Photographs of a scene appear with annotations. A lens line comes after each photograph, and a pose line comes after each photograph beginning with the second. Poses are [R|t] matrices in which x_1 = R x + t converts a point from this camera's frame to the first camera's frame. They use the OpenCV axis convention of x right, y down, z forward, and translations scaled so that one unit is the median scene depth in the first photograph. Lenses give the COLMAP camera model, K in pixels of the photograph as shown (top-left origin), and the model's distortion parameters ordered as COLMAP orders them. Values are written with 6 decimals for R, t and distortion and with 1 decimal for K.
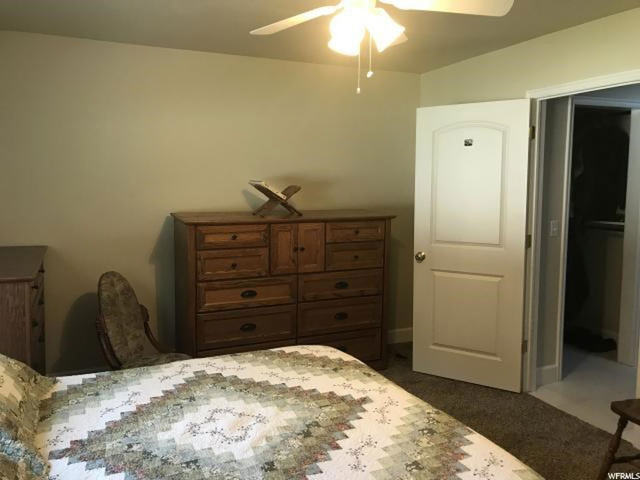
lens RADIAL K [[520.8, 0, 315.1], [0, 520.8, 237.9], [0, 0, 1]] dist [0.006630, 0.001476]
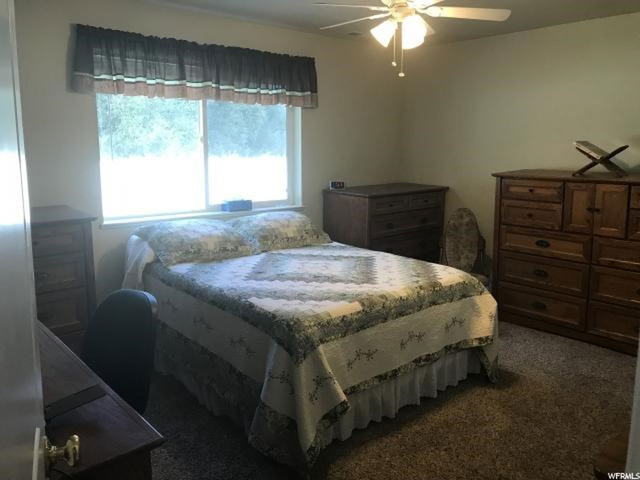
lens RADIAL K [[520.8, 0, 315.1], [0, 520.8, 237.9], [0, 0, 1]] dist [0.006630, 0.001476]
pose [[0.281940, 0.172773, -0.943747, 0.786844], [-0.089719, 0.984090, 0.153355, -0.031559], [0.955228, 0.041435, 0.292956, 0.211195]]
